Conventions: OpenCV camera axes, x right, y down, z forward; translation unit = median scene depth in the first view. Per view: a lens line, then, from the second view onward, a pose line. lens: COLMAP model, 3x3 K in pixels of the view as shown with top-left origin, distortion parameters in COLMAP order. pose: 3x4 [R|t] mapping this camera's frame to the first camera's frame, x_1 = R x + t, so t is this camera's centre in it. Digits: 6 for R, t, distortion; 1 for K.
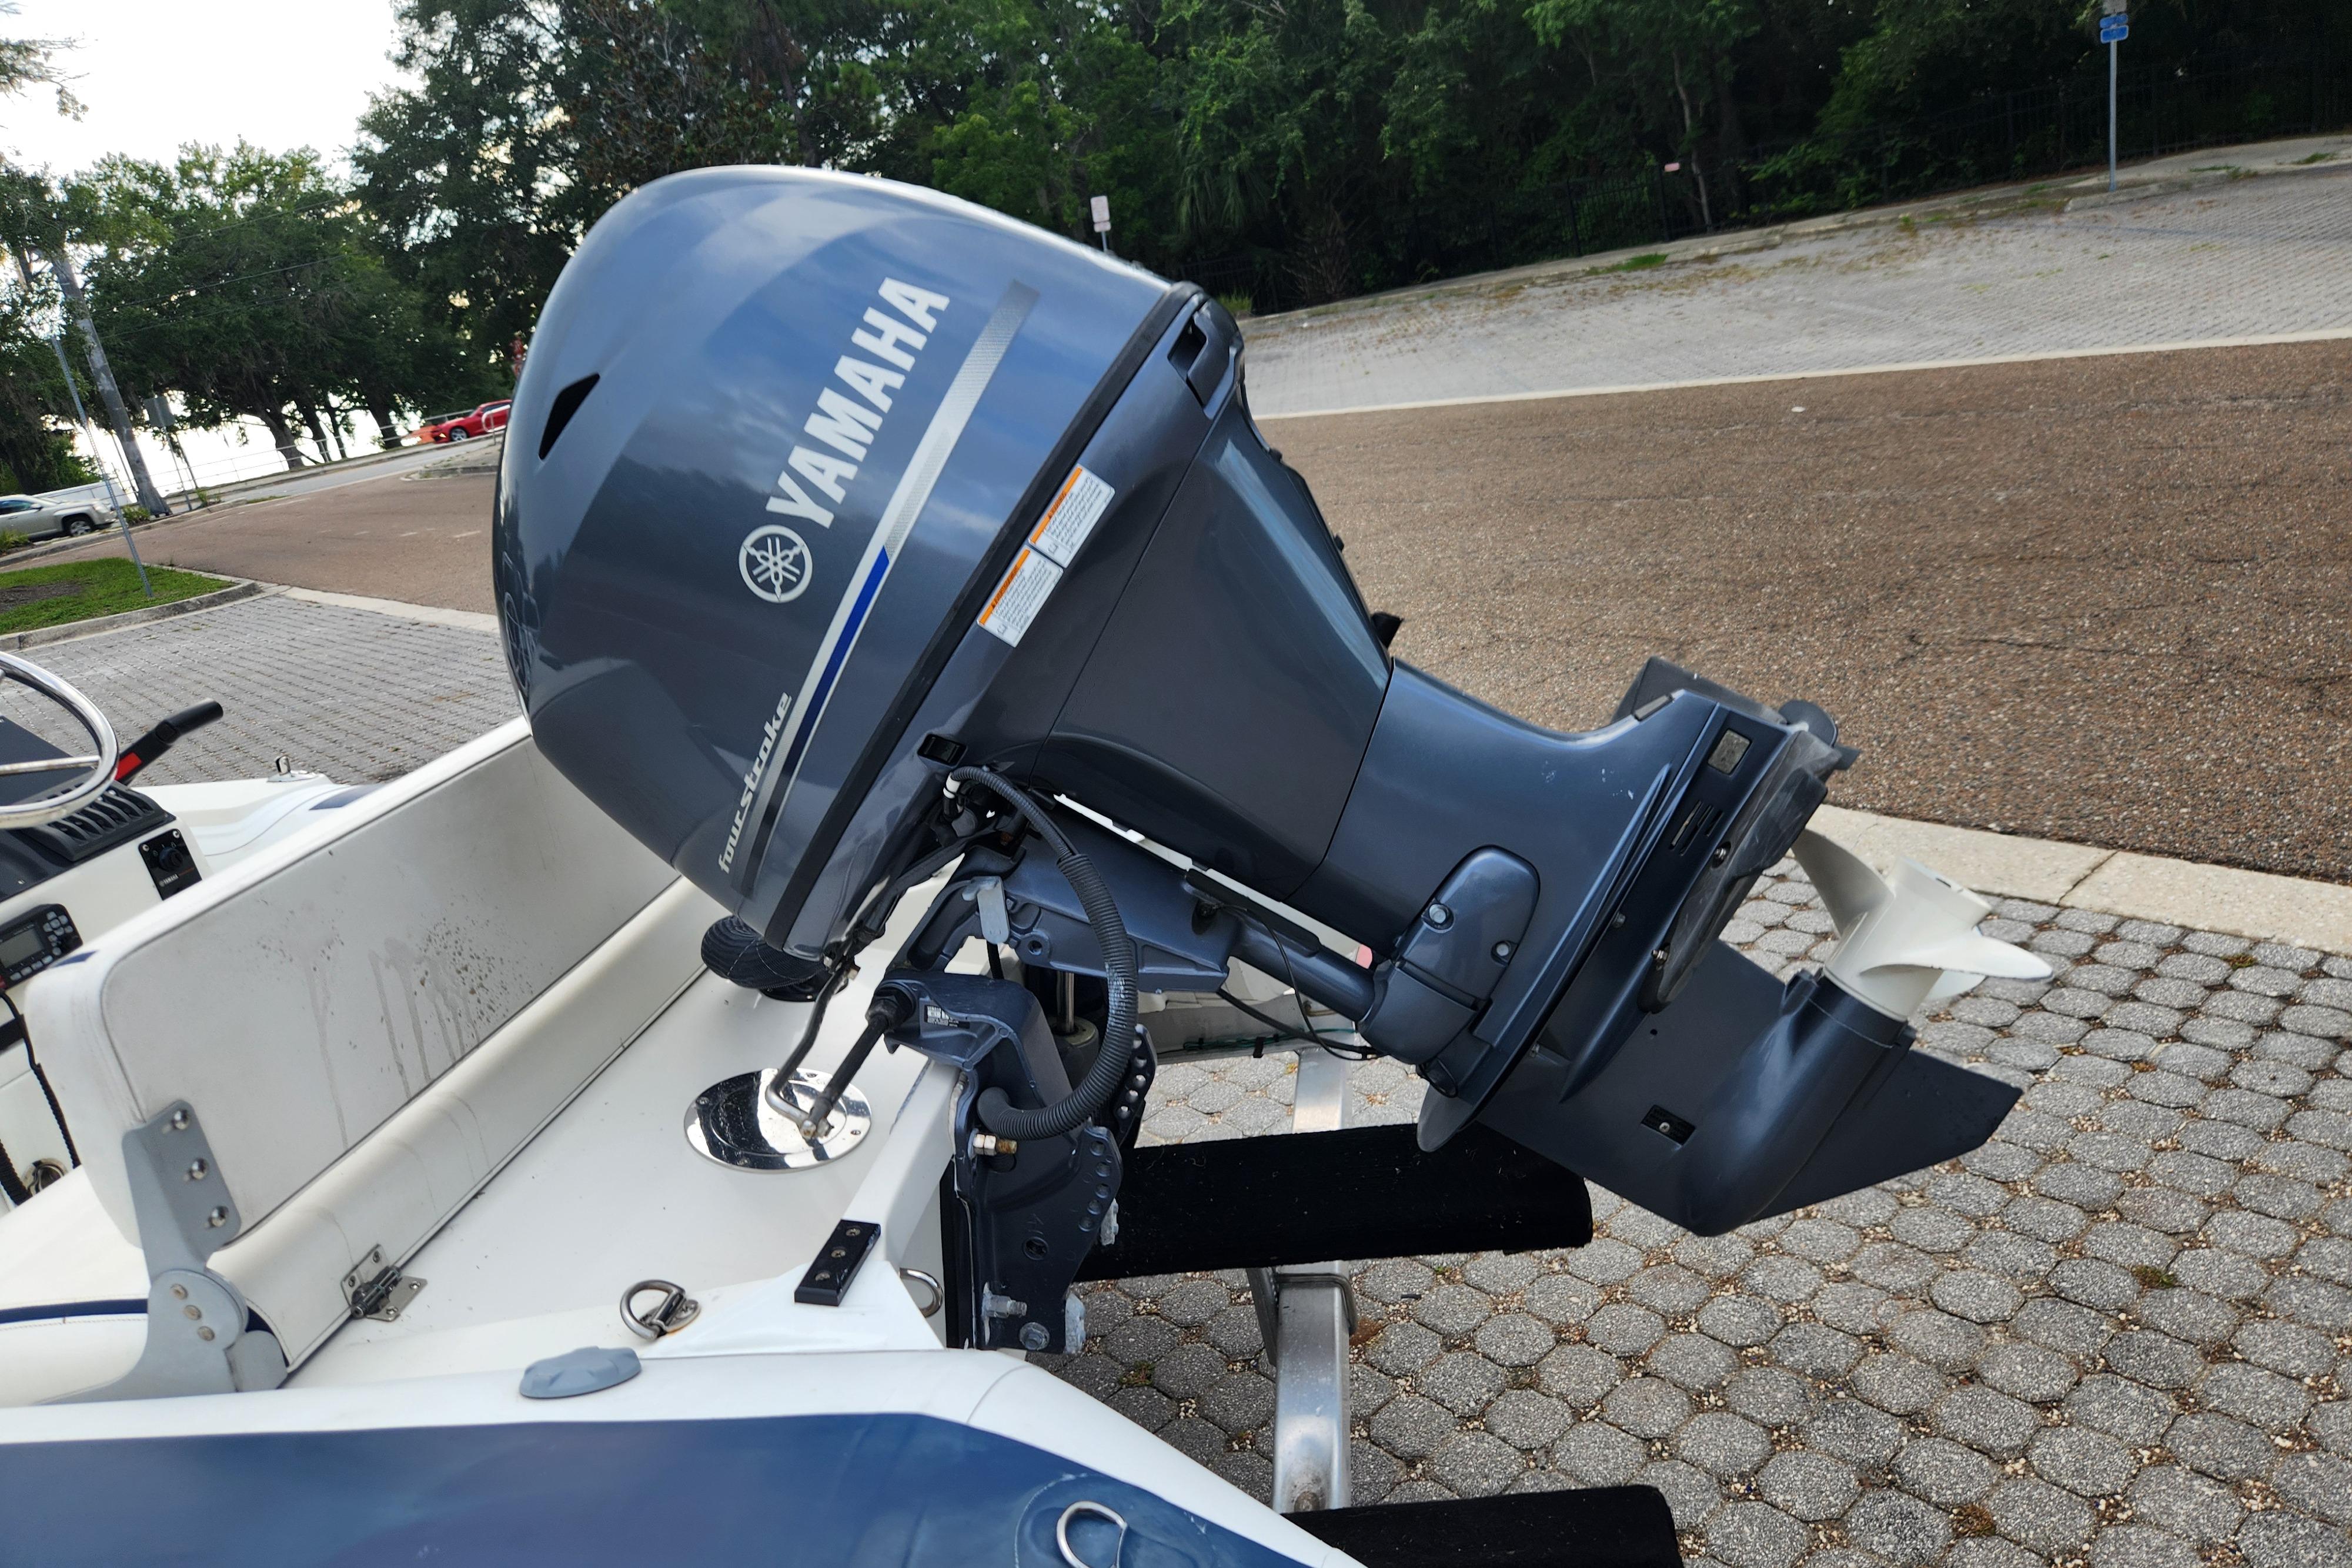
lens RADIAL K [[1621.8, 0, 1136.1], [0, 1621.8, 774.2], [0, 0, 1]] dist [0.051109, -0.050857]
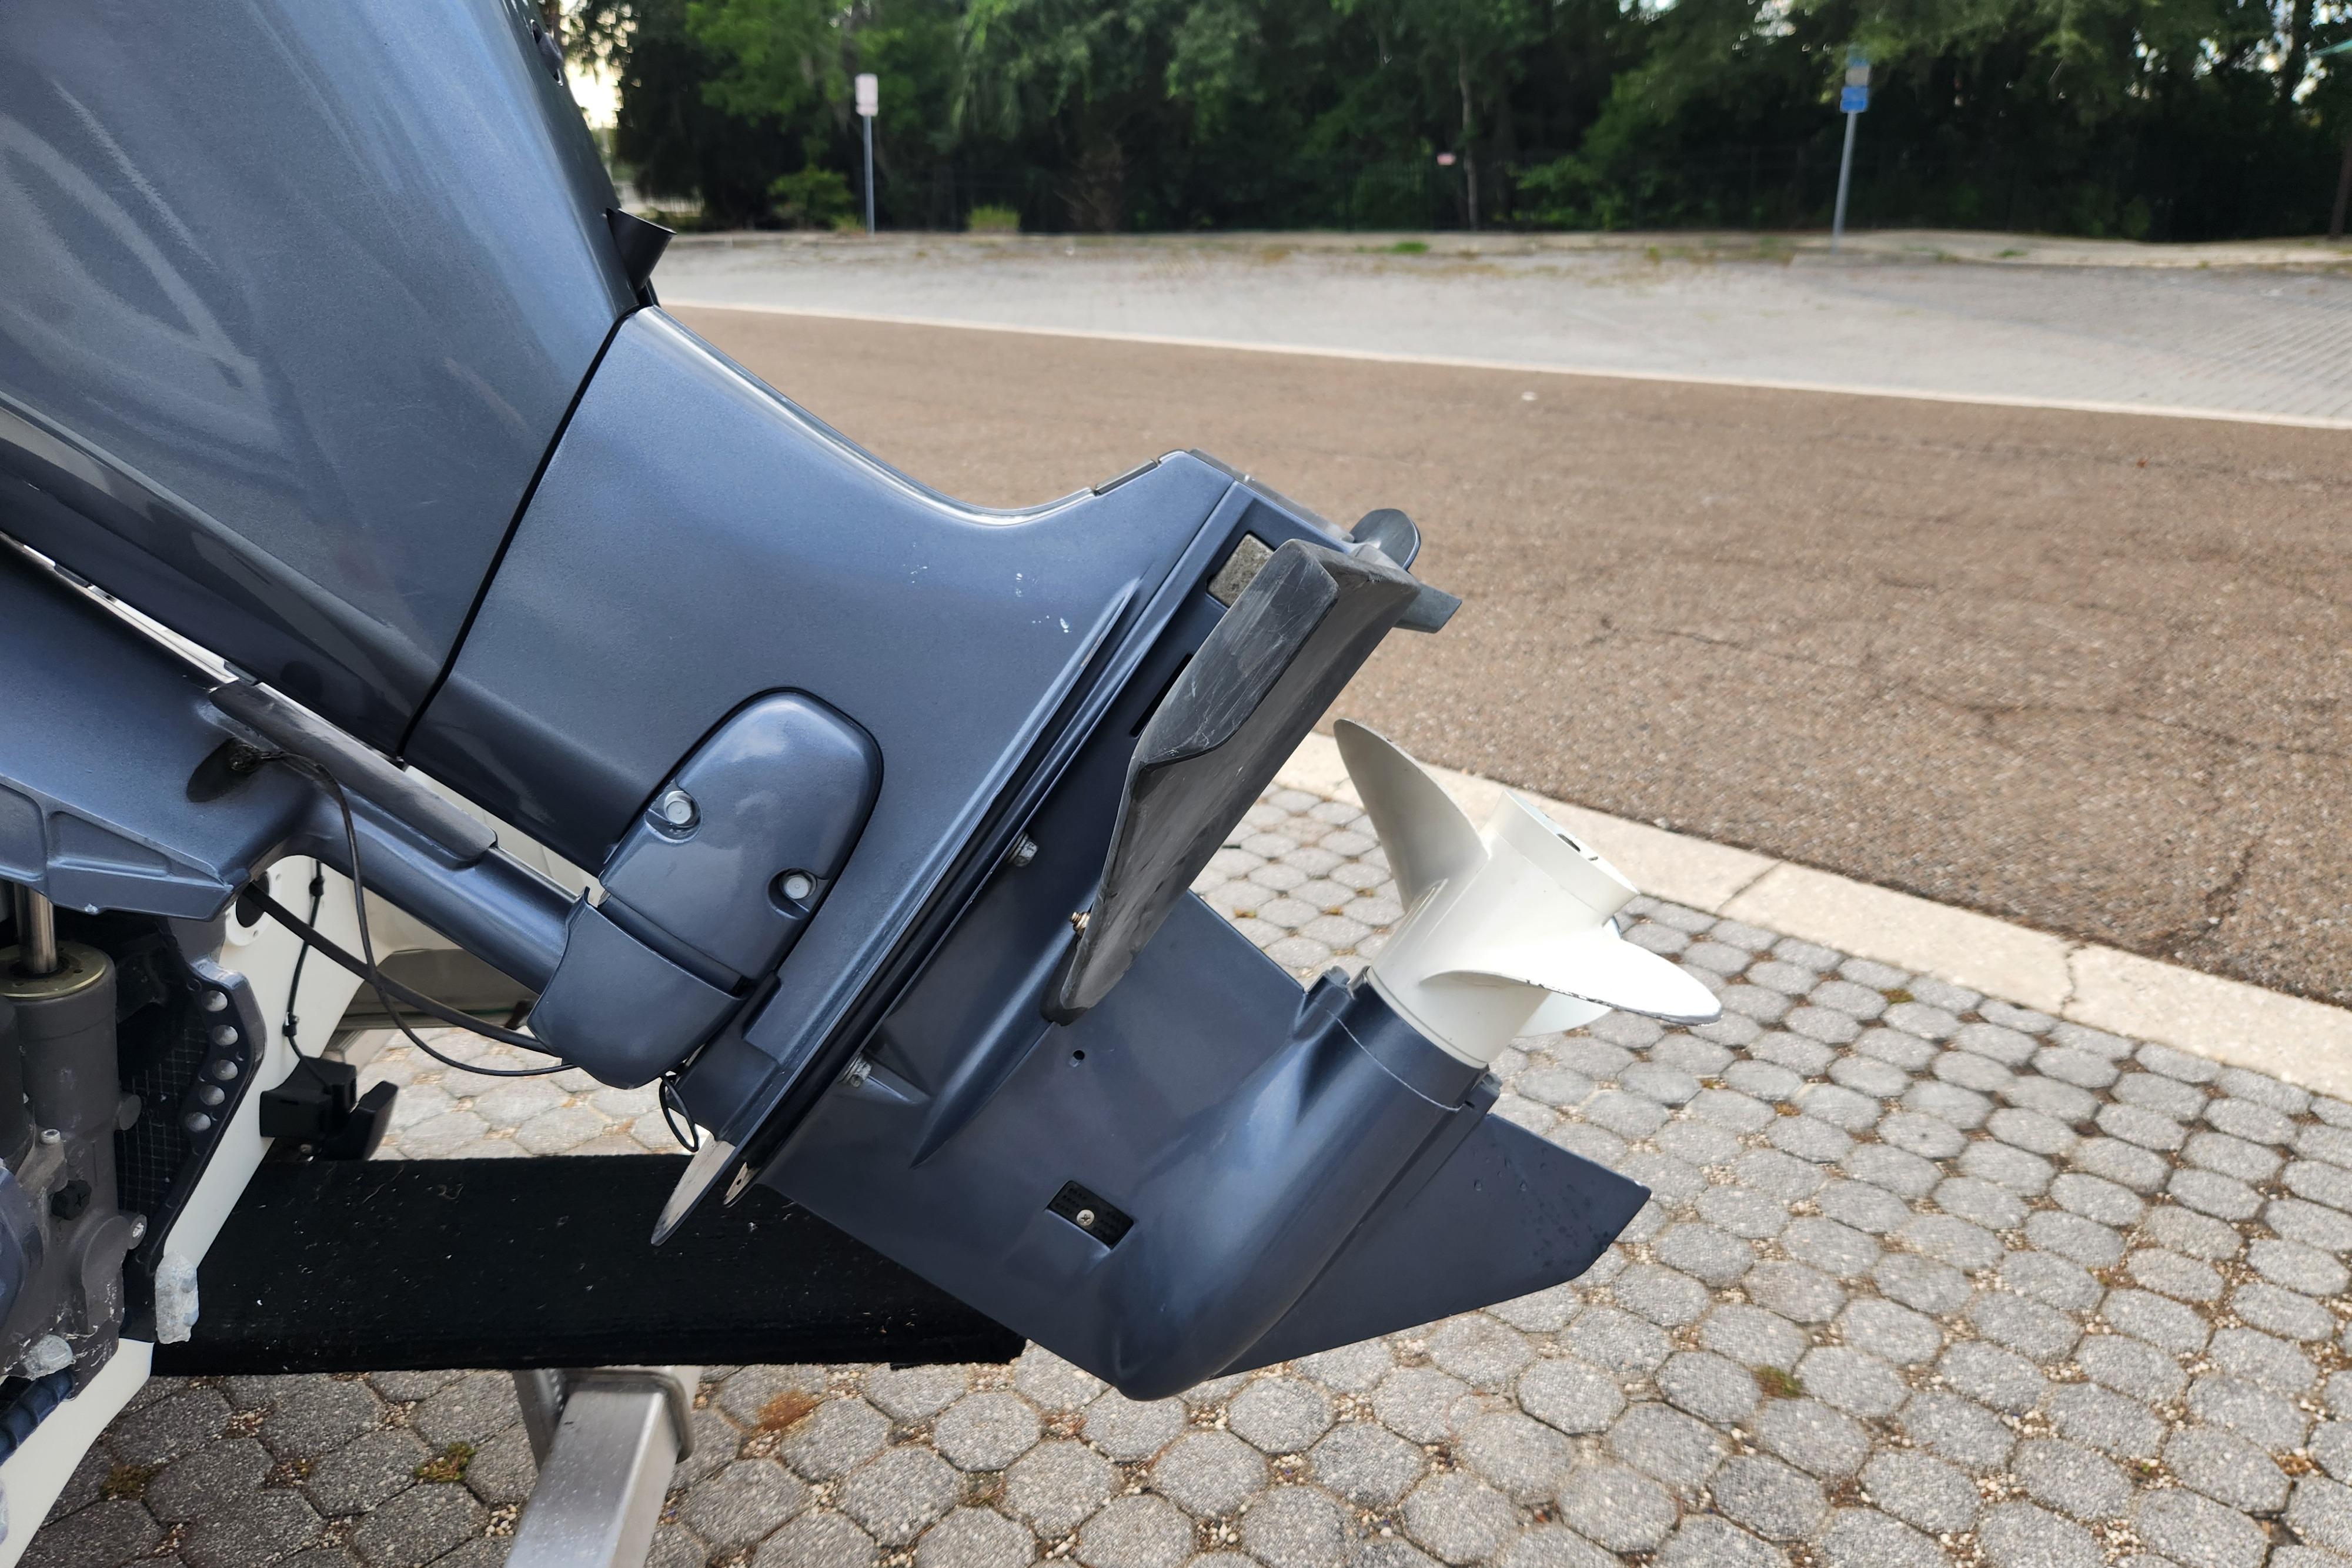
lens RADIAL K [[1666.2, 0, 1185.0], [0, 1666.2, 746.0], [0, 0, 1]] dist [0.062094, -0.084028]
pose [[0.973538, 0.111360, 0.199555, 0.096976], [-0.114645, 0.993394, 0.004947, 0.018477], [-0.197686, -0.027694, 0.979874, 0.181291]]
